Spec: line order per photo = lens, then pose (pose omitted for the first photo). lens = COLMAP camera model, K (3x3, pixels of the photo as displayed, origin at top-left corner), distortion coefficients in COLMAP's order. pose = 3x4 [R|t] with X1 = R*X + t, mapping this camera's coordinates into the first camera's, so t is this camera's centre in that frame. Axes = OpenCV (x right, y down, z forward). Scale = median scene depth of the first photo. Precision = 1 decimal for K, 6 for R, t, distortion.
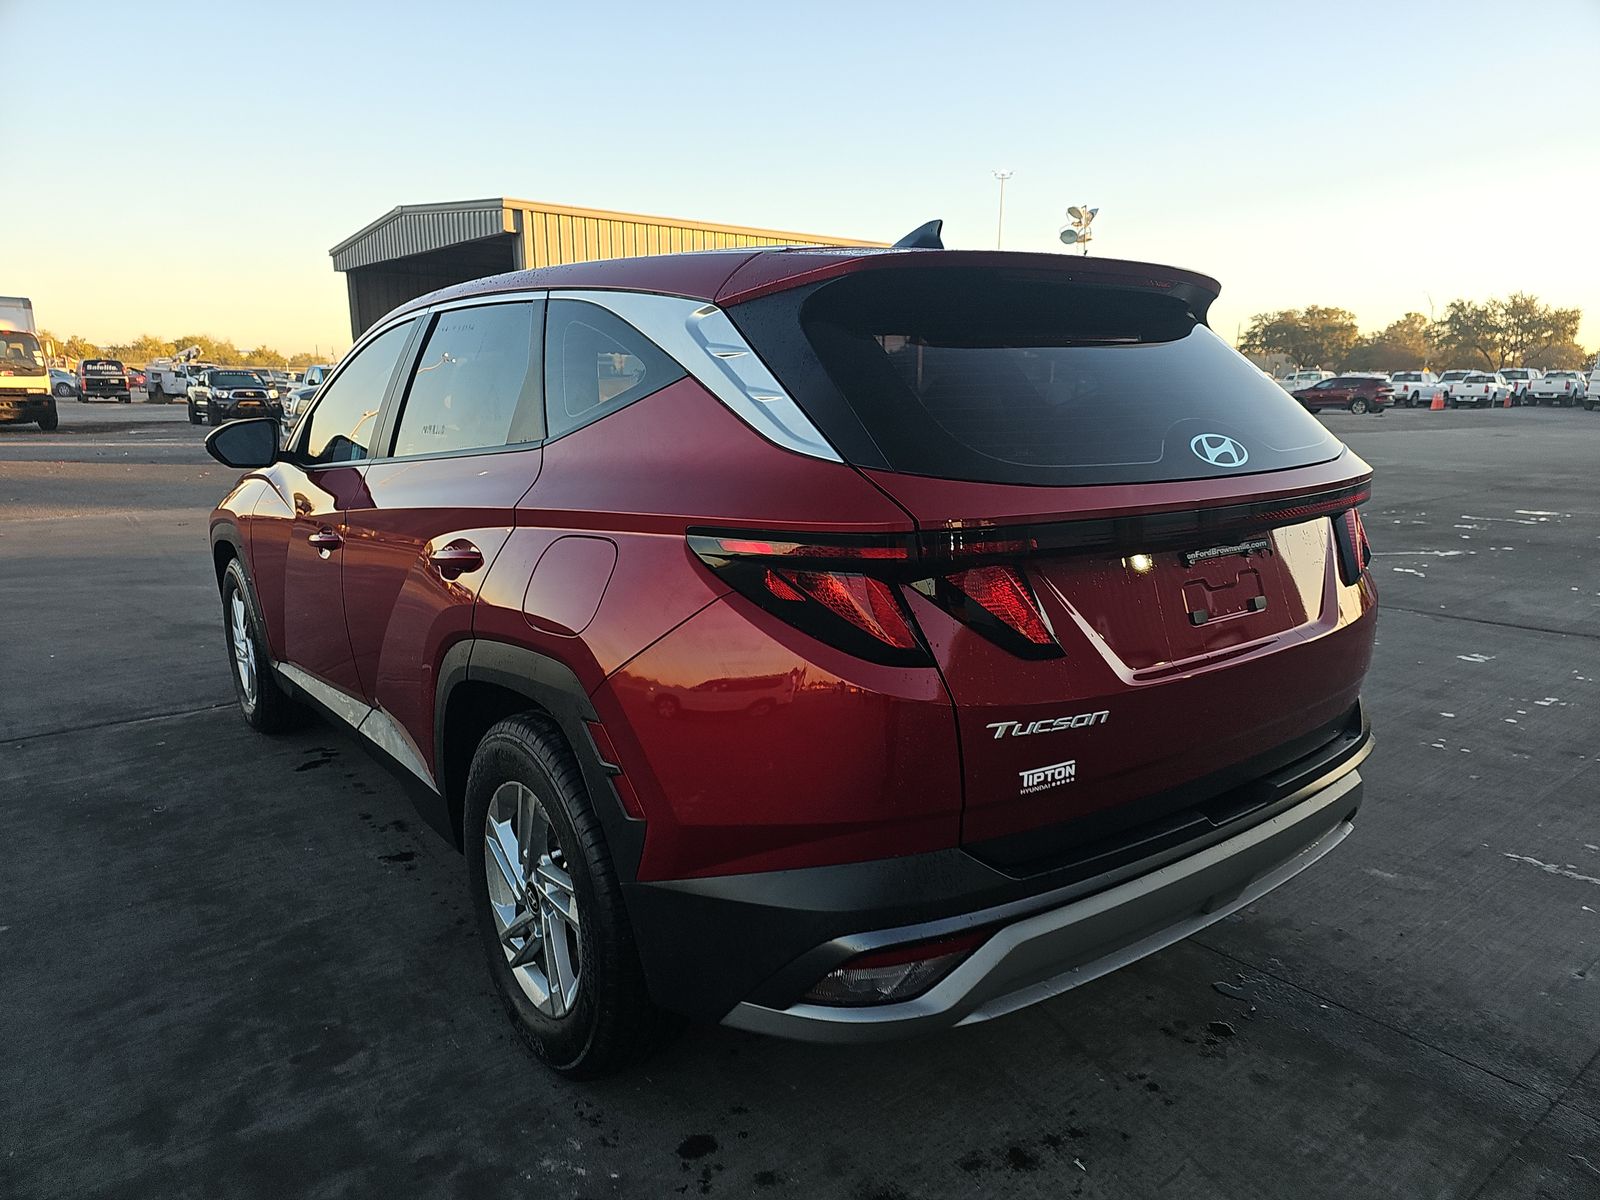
lens RADIAL K [[1067.2, 0, 804.0], [0, 1067.2, 636.3], [0, 0, 1]] dist [0.039948, -0.023599]
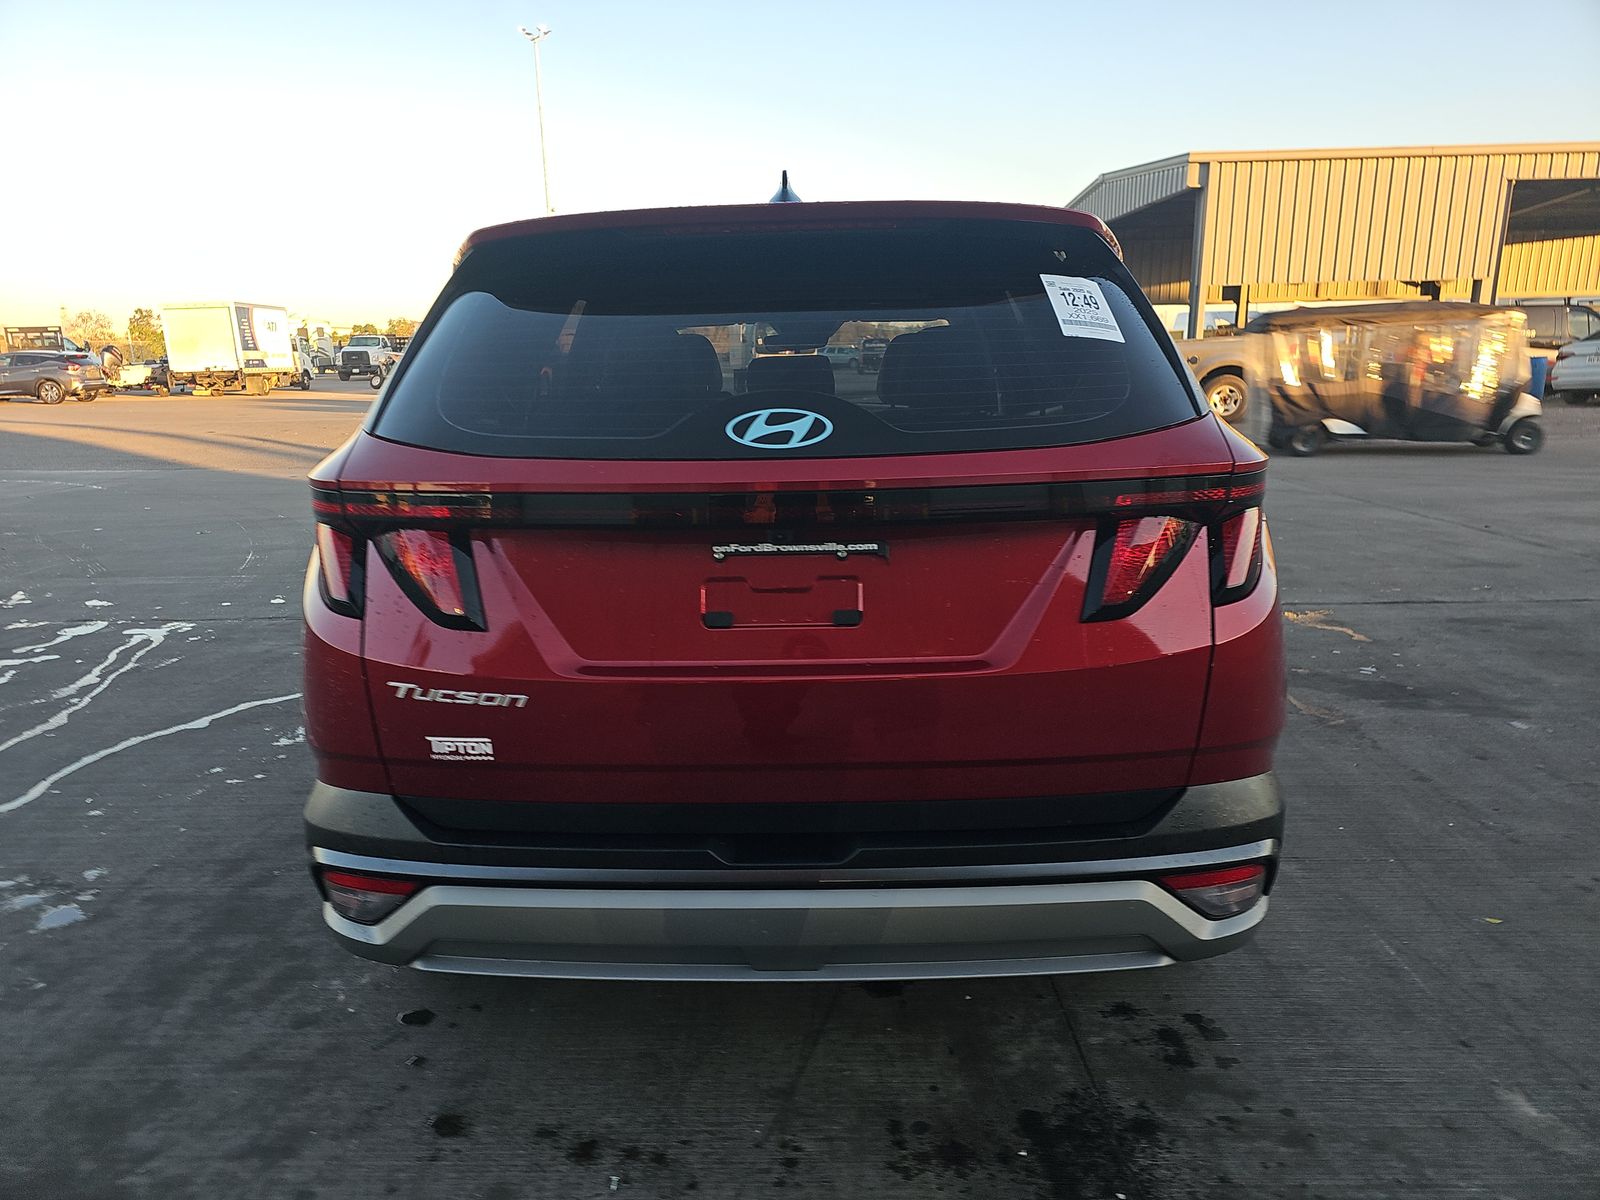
lens RADIAL K [[1067.2, 0, 791.2], [0, 1067.2, 607.8], [0, 0, 1]] dist [0.039948, -0.023599]
pose [[0.765771, 0.133643, -0.629074, 1.060349], [-0.128757, 0.990225, 0.053632, -0.090398], [0.630092, 0.039928, 0.775493, 0.410318]]
